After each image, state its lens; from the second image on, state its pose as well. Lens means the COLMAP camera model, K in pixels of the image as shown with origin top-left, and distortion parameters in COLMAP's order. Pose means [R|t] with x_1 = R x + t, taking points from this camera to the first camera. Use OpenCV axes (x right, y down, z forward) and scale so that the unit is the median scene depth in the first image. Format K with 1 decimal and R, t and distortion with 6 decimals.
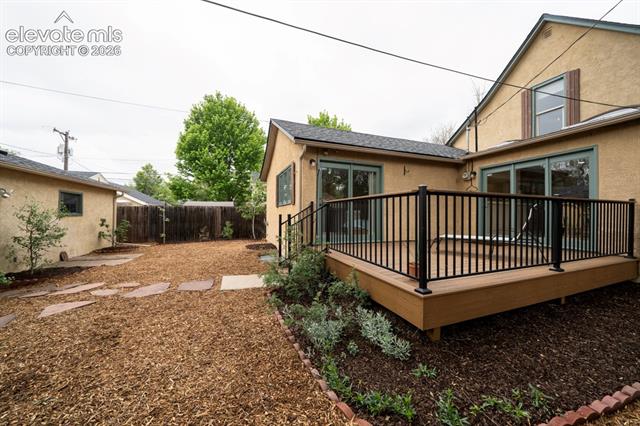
lens RADIAL K [[233.8, 0, 329.1], [0, 233.8, 215.6], [0, 0, 1]] dist [-0.005079, 0.000097]
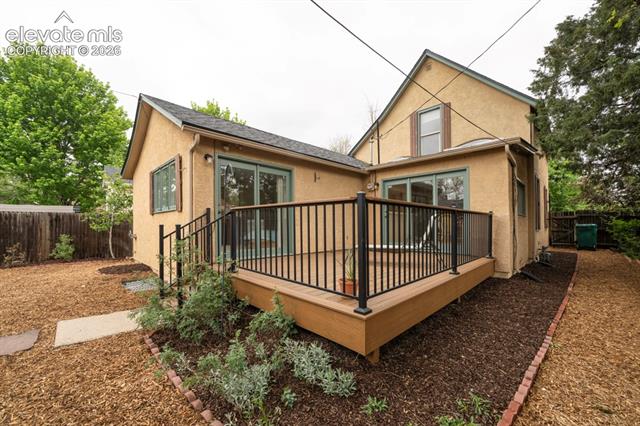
lens RADIAL K [[250.1, 0, 322.4], [0, 250.1, 226.7], [0, 0, 1]] dist [-0.002597, 0.000031]
pose [[0.920552, -0.006287, 0.390570, -0.040818], [0.004073, 0.999971, 0.006497, -0.001444], [-0.390600, -0.004390, 0.920550, 0.069121]]
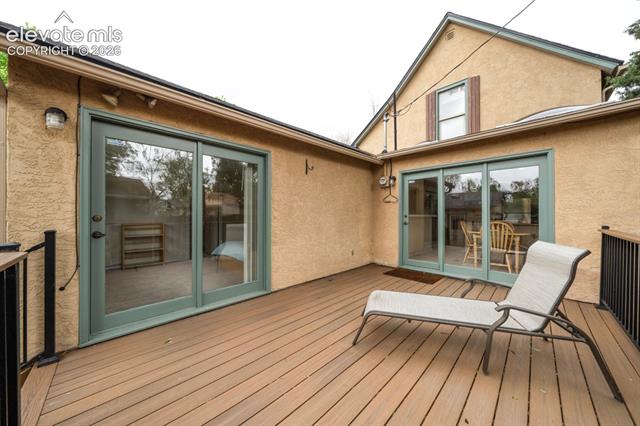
lens RADIAL K [[211.1, 0, 322.8], [0, 211.1, 215.4], [0, 0, 1]] dist [0.000781, 0.000031]
pose [[0.921091, -0.006017, 0.389302, 0.145196], [0.004400, 0.999978, 0.005046, -0.067275], [-0.389323, -0.002935, 0.921097, 0.469119]]
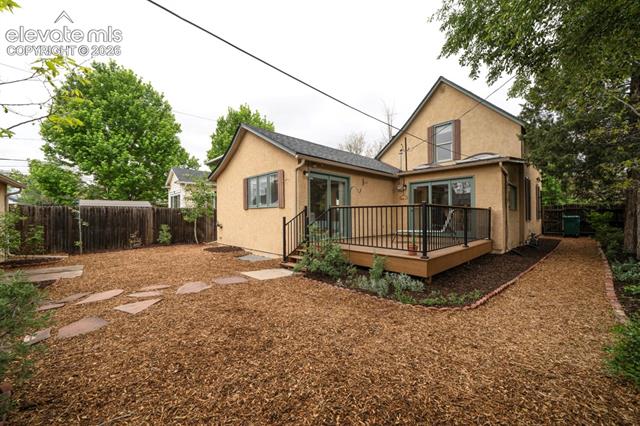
lens RADIAL K [[261.4, 0, 324.9], [0, 261.4, 219.2], [0, 0, 1]] dist [-0.003450, -0.000156]
pose [[0.916884, -0.008298, 0.399068, -0.436381], [0.004962, 0.999944, 0.009393, -0.003896], [-0.399123, -0.006632, 0.916873, -0.225159]]
